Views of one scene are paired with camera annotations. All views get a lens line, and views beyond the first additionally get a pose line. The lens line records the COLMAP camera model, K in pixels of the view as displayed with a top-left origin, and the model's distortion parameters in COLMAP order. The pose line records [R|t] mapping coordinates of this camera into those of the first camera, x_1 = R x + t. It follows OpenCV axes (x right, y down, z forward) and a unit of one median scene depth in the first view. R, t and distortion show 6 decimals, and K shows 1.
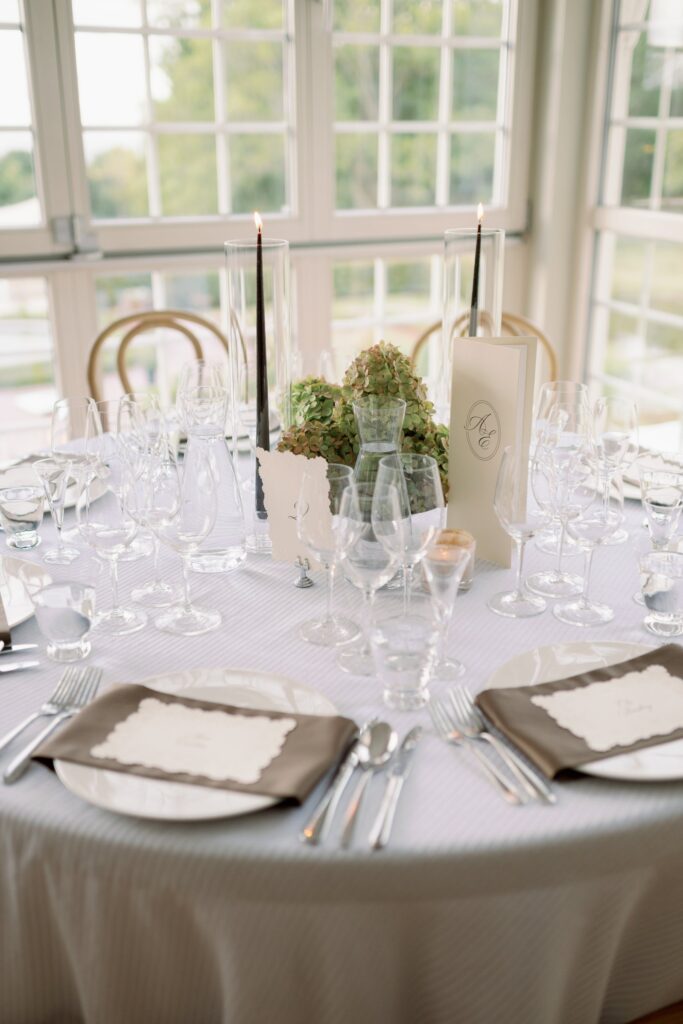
lens RADIAL K [[1018.8, 0, 342.9], [0, 1018.8, 511.1], [0, 0, 1]] dist [0.057548, 0.000000]
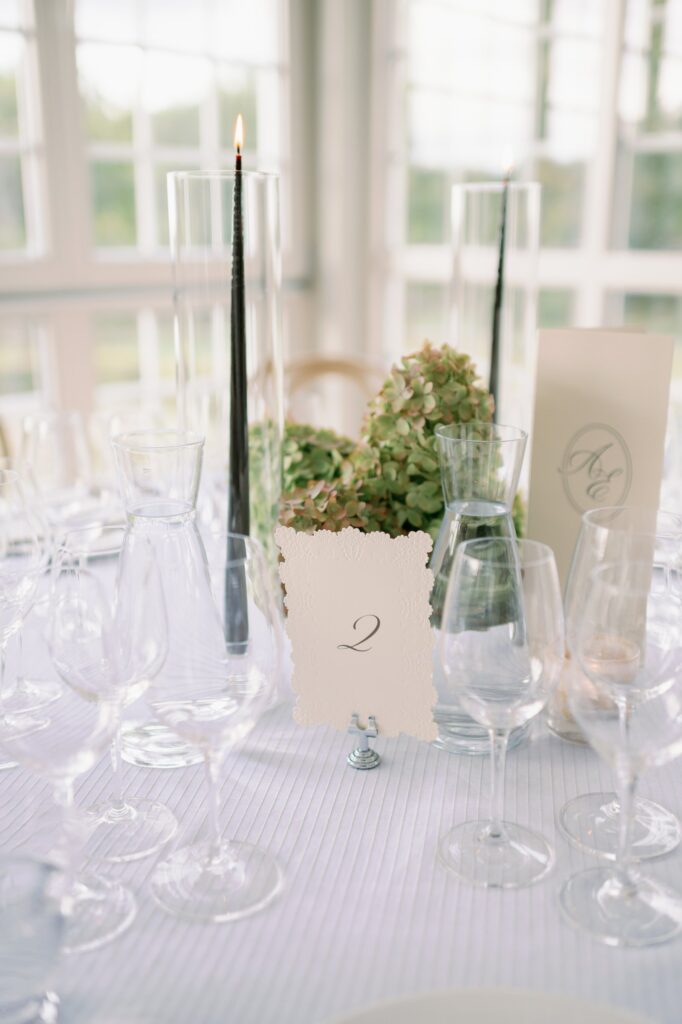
lens RADIAL K [[1018.8, 0, 339.3], [0, 1018.8, 513.3], [0, 0, 1]] dist [0.057548, 0.000000]
pose [[0.939776, -0.082877, 0.331590, -0.228487], [0.113608, 0.990739, -0.074356, -0.024611], [-0.322357, 0.107549, 0.940489, 0.458694]]
